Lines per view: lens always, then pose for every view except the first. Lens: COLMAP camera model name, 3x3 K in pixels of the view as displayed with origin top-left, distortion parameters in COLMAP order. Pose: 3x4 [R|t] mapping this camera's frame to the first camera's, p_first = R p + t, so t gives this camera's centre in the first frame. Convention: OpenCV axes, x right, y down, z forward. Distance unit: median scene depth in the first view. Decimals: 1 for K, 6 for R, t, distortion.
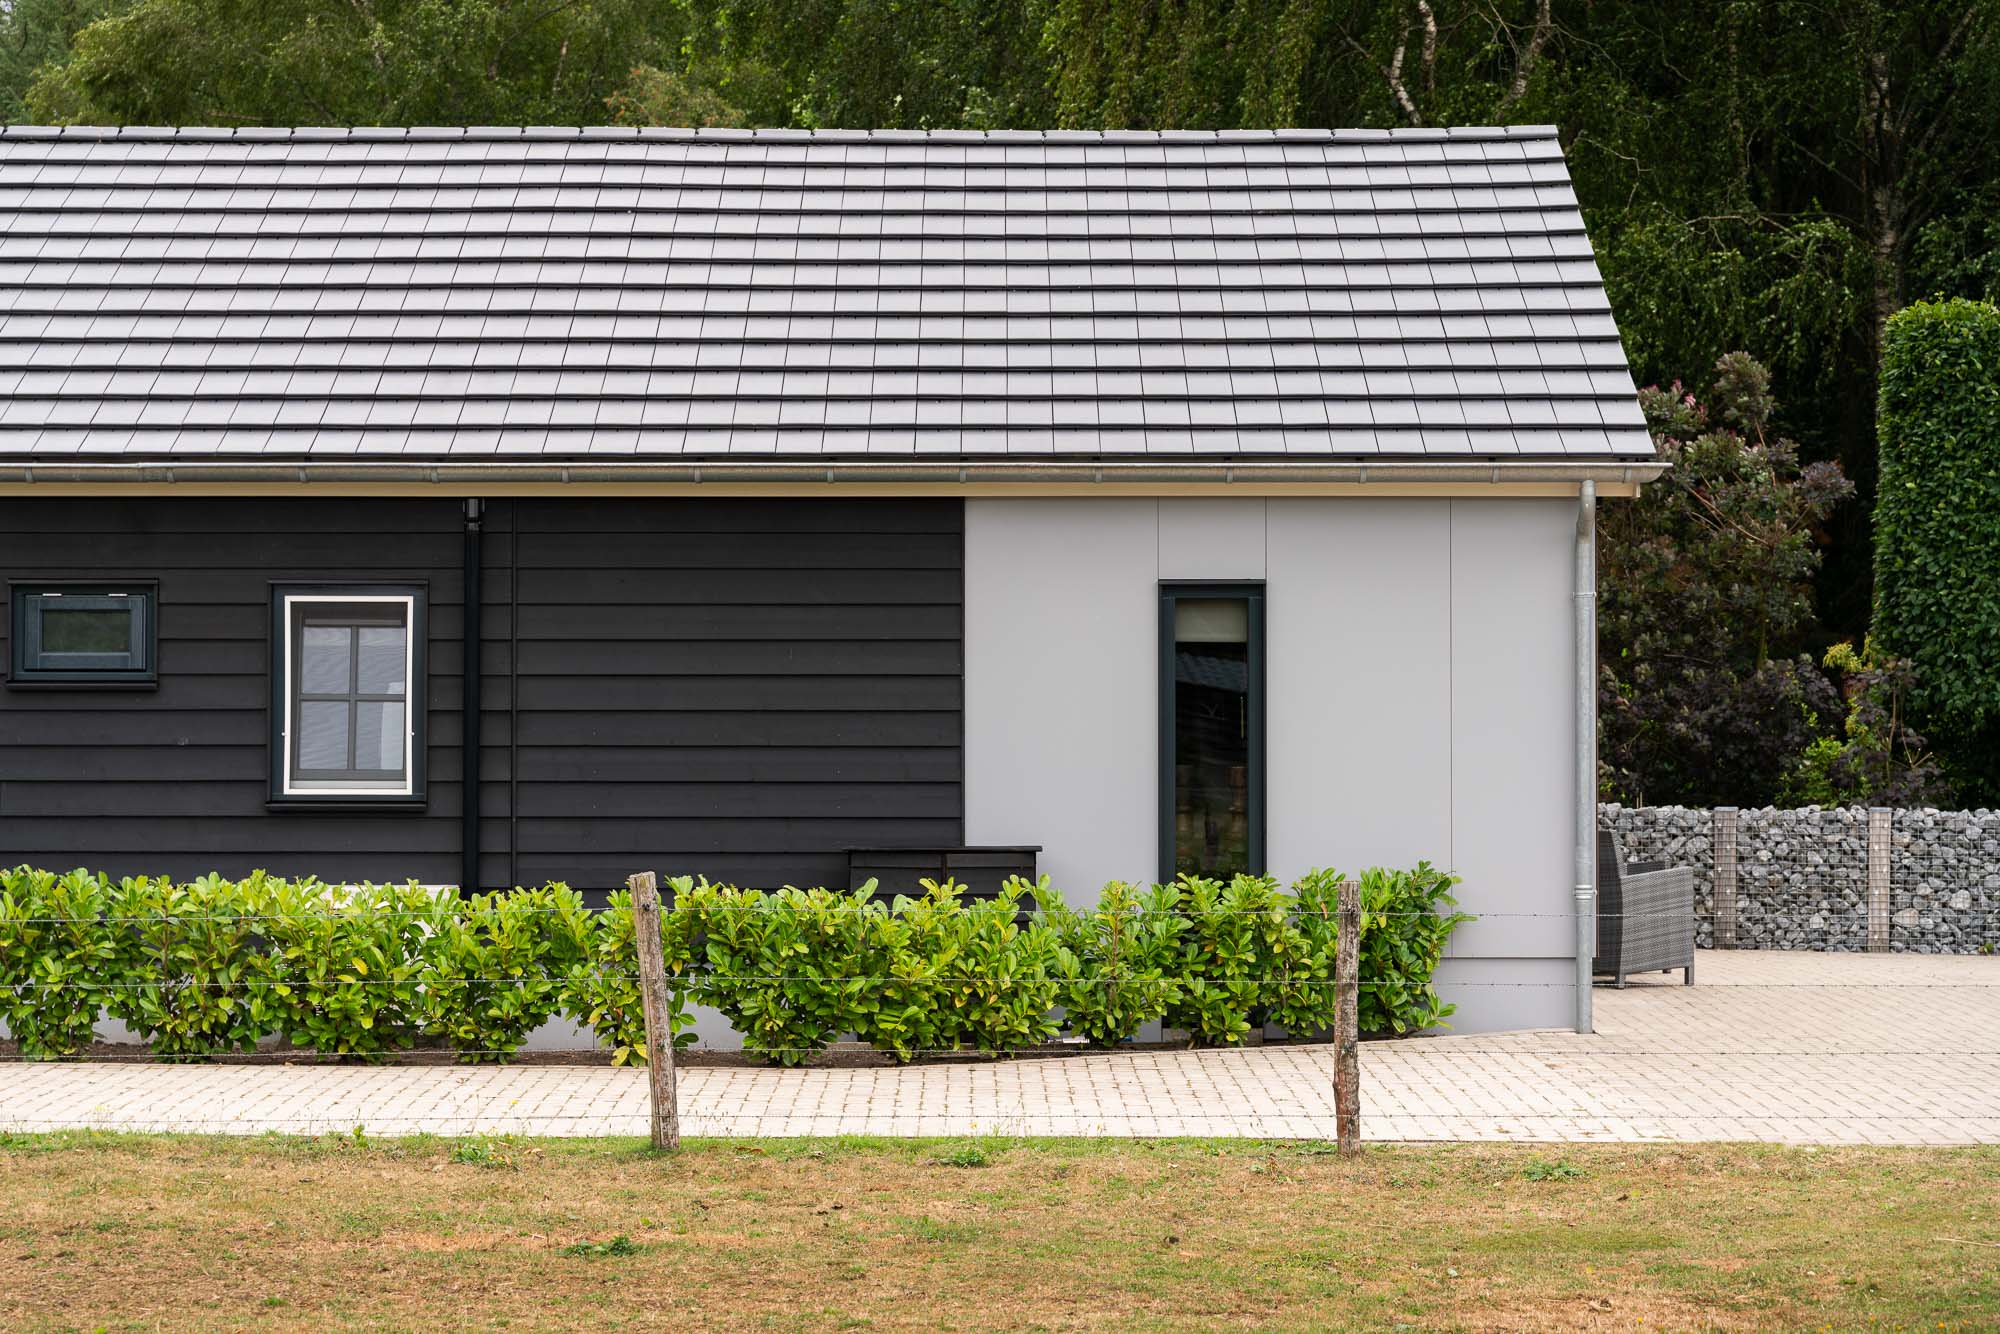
lens RADIAL K [[4167.3, 0, 1000.0], [0, 4167.3, 667.0], [0, 0, 1]] dist [-0.026413, -0.182823]
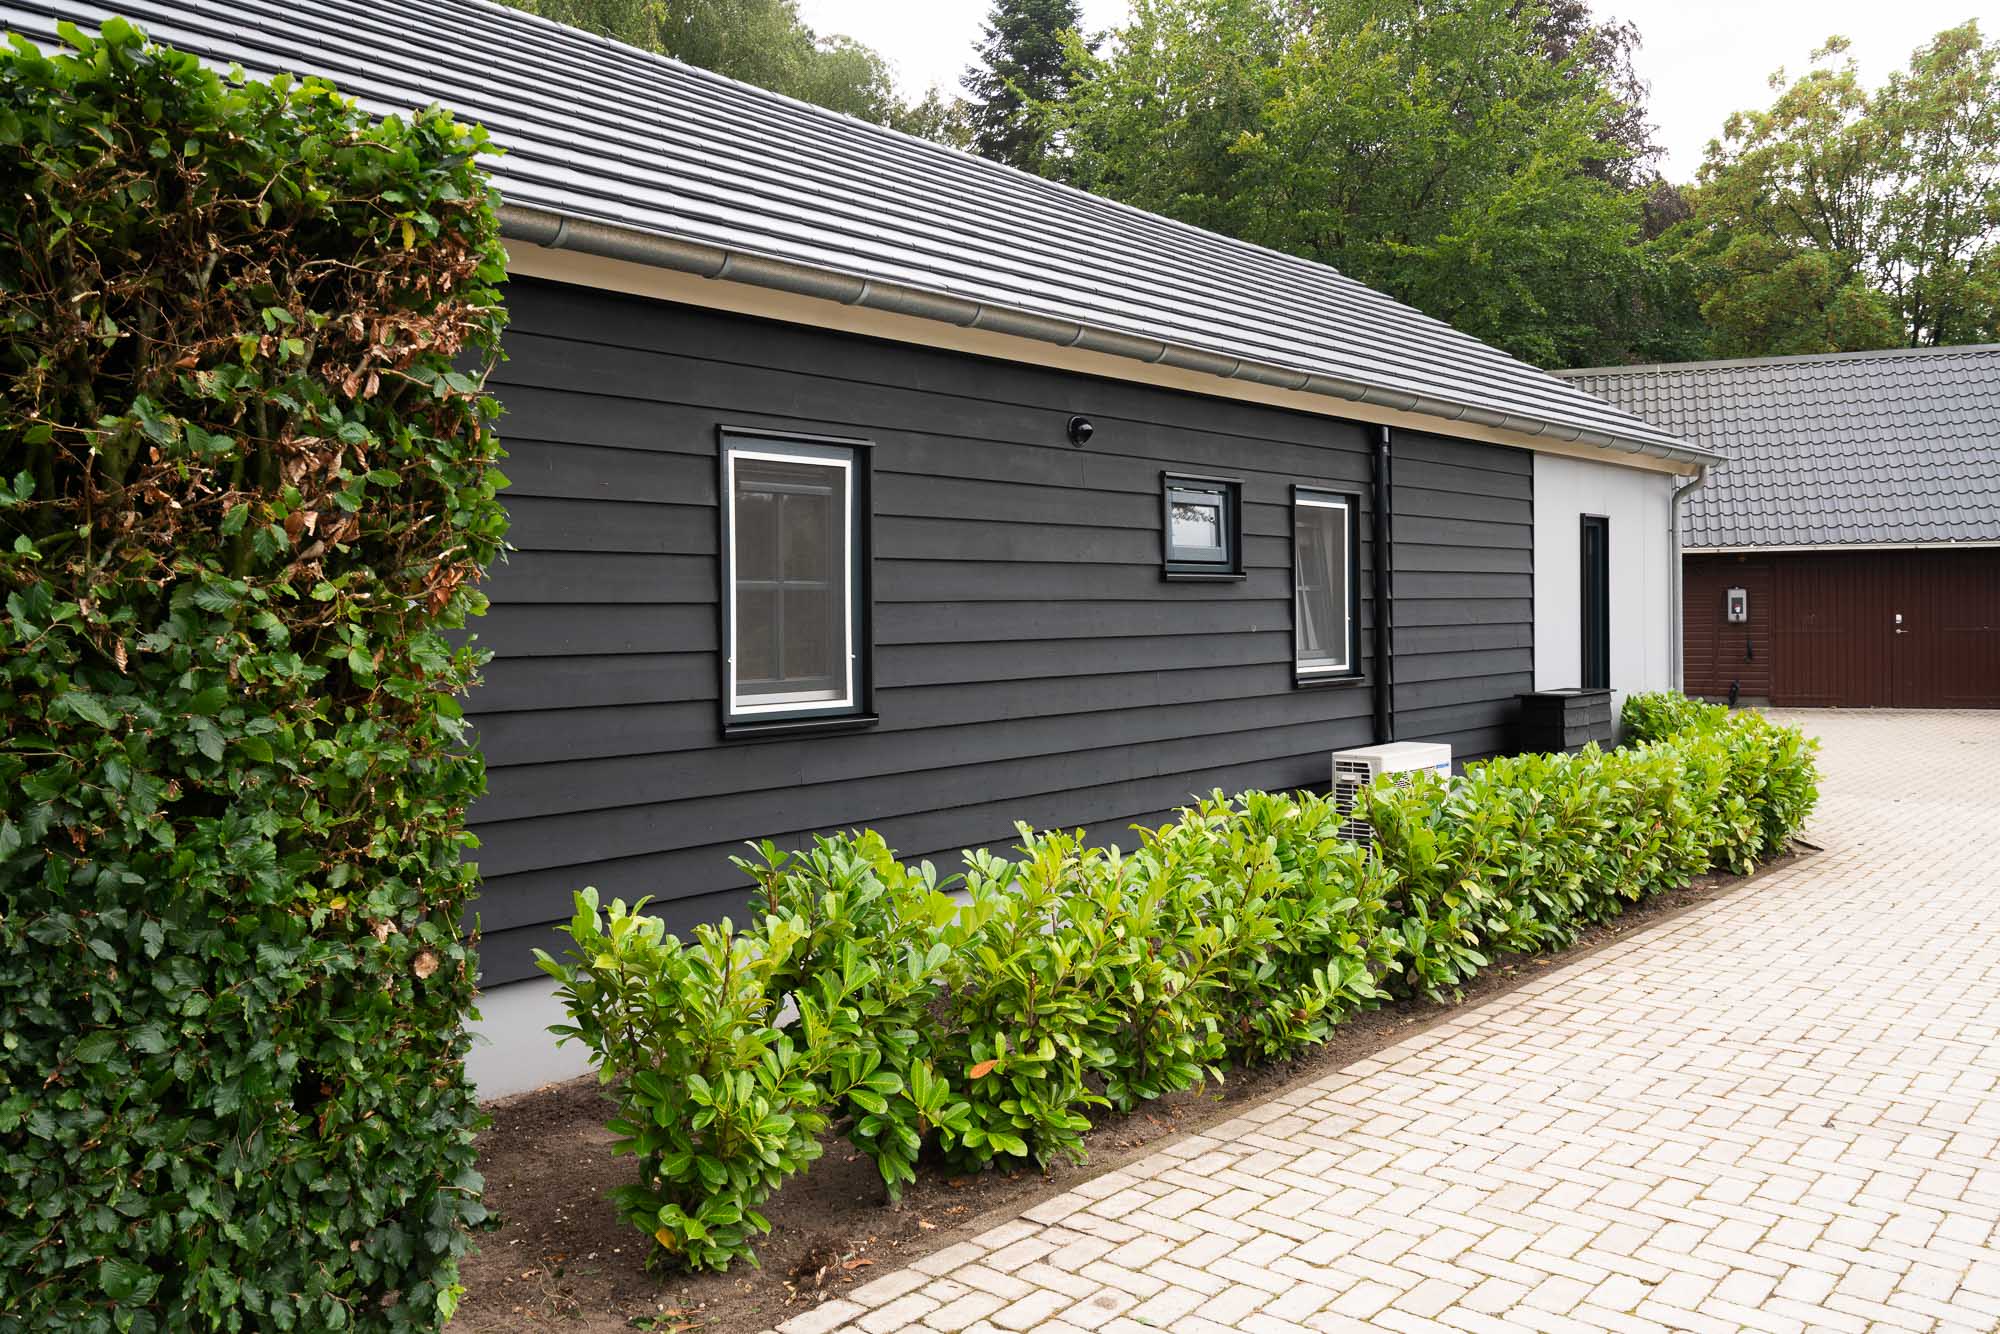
lens RADIAL K [[1623.3, 0, 1000.0], [0, 1623.3, 667.0], [0, 0, 1]] dist [0.003186, 0.000811]
pose [[0.642503, -0.036410, 0.765418, -0.566545], [-0.006565, 0.998572, 0.053012, 0.005749], [-0.766255, -0.039085, 0.641347, 0.776256]]
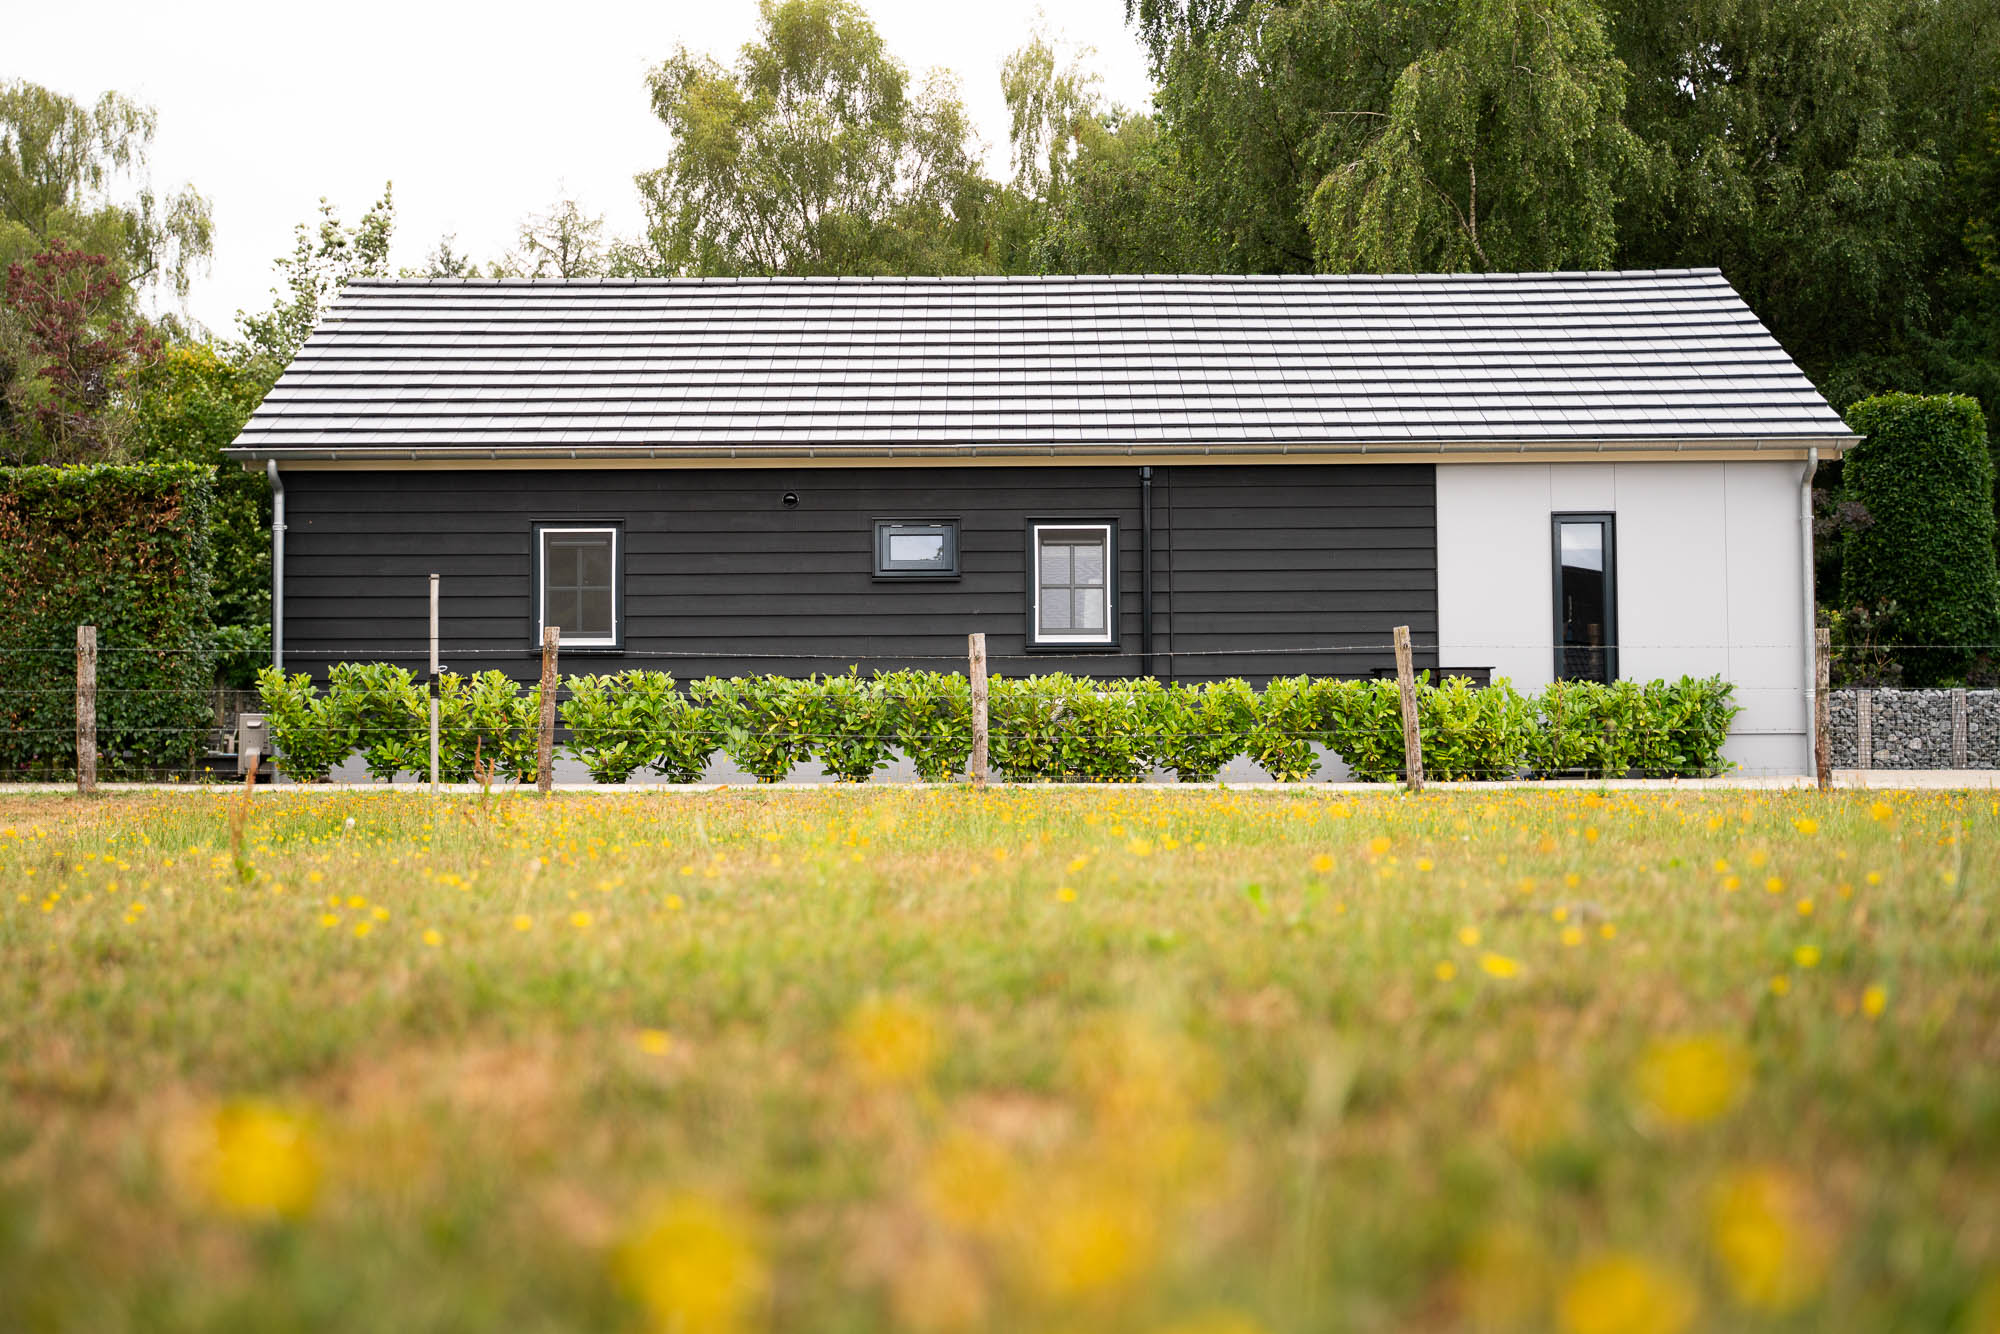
lens RADIAL K [[2425.0, 0, 1000.0], [0, 2425.0, 667.0], [0, 0, 1]] dist [0.020765, 0.035157]
pose [[0.999936, -0.007779, -0.008172, -0.178337], [0.007534, 0.999535, -0.029532, 0.069591], [0.008398, 0.029469, 0.999530, 0.014706]]
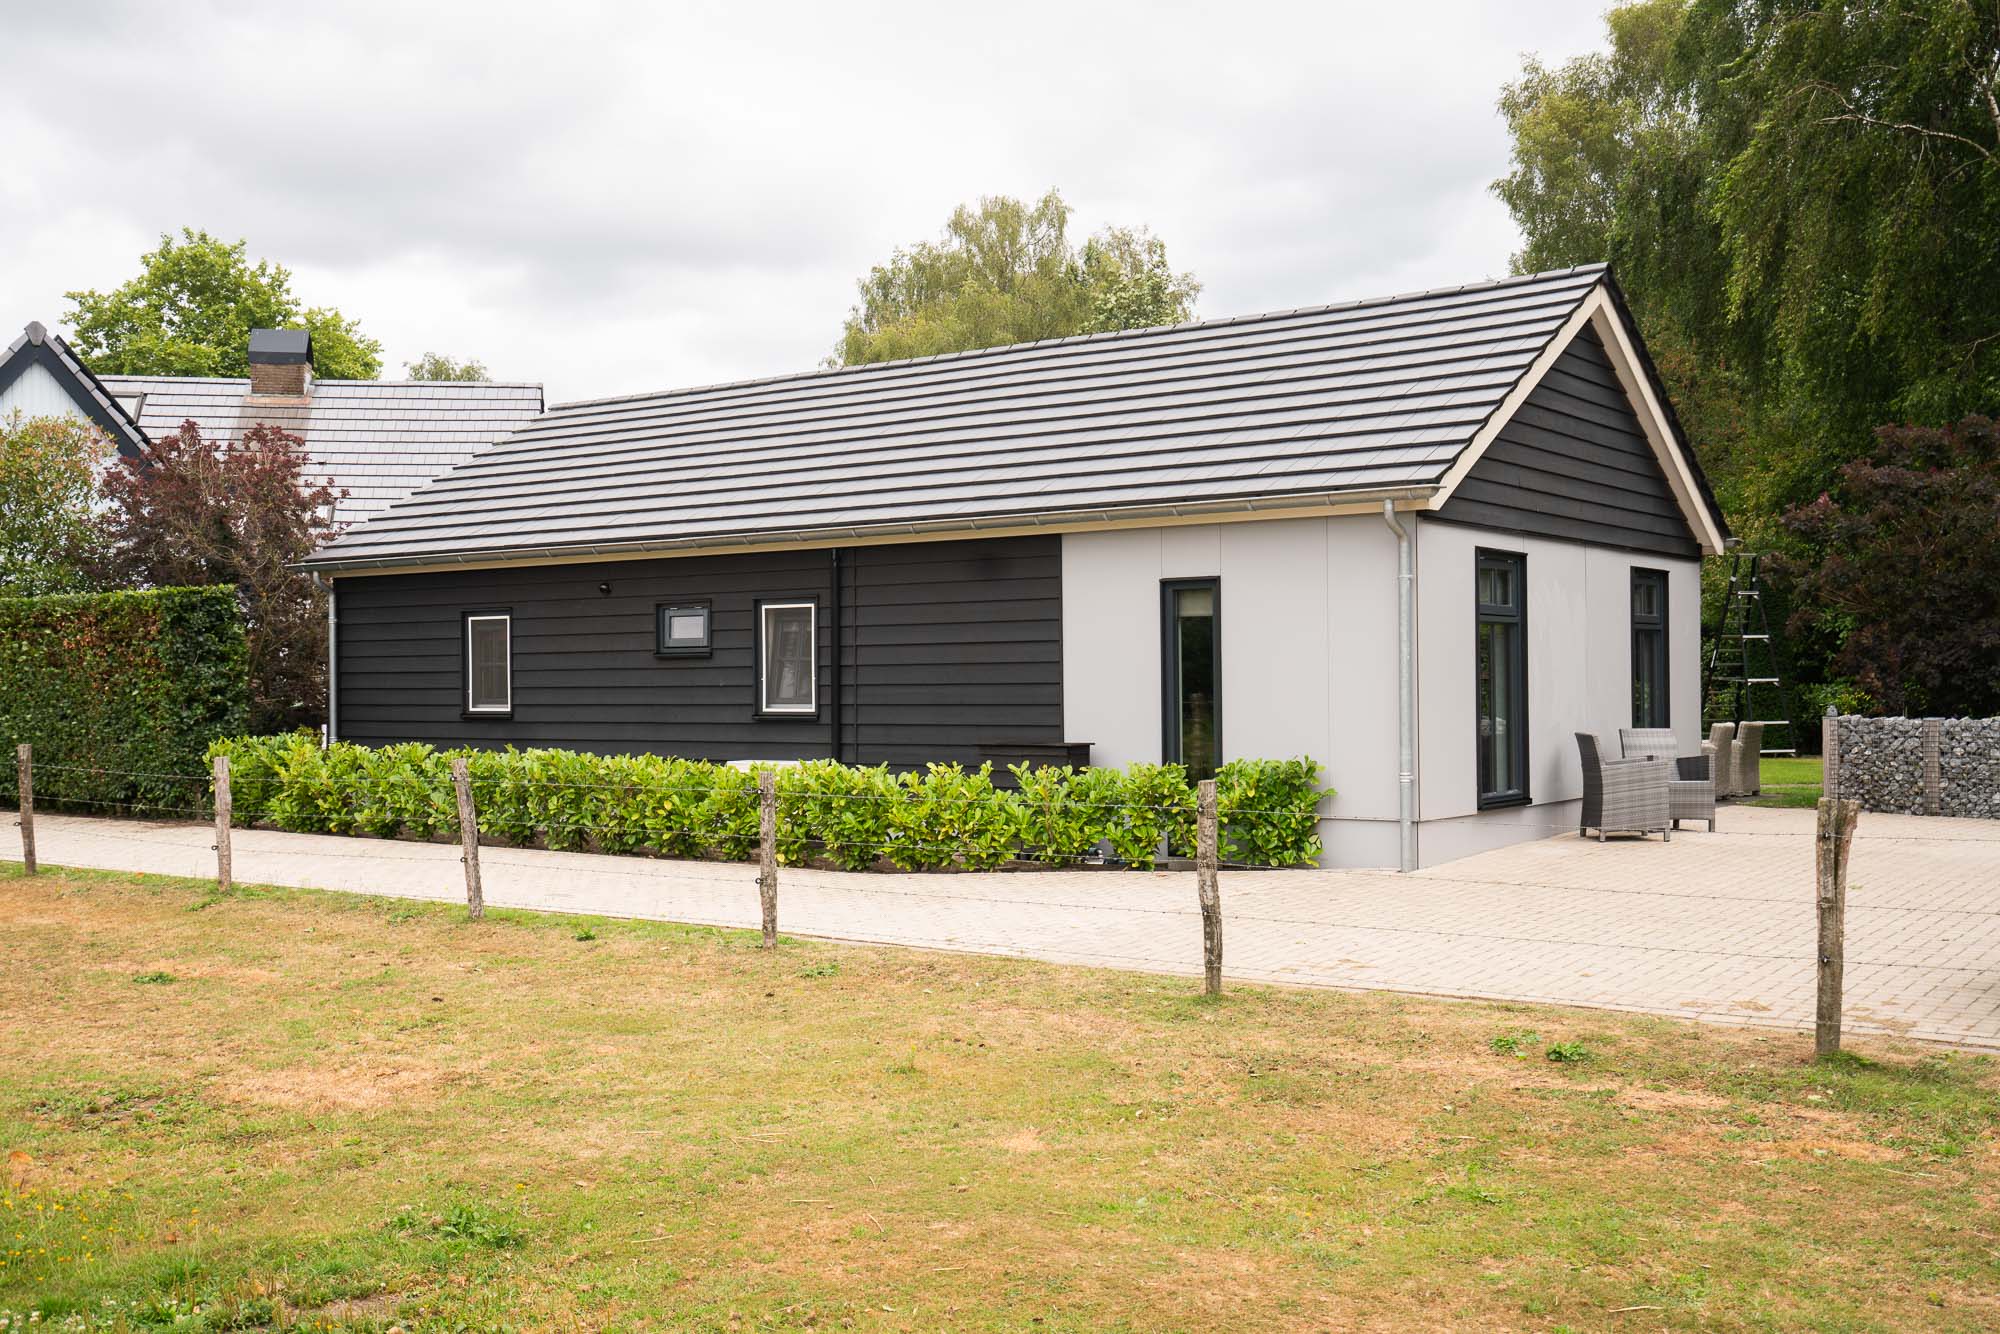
lens RADIAL K [[1956.4, 0, 1012.1], [0, 1956.4, 698.2], [0, 0, 1]] dist [0.041517, 0.035278]
pose [[0.813016, -0.004054, -0.582228, 0.432324], [0.019945, 0.999583, 0.020892, 0.008409], [0.581900, -0.028598, 0.812757, 0.349512]]
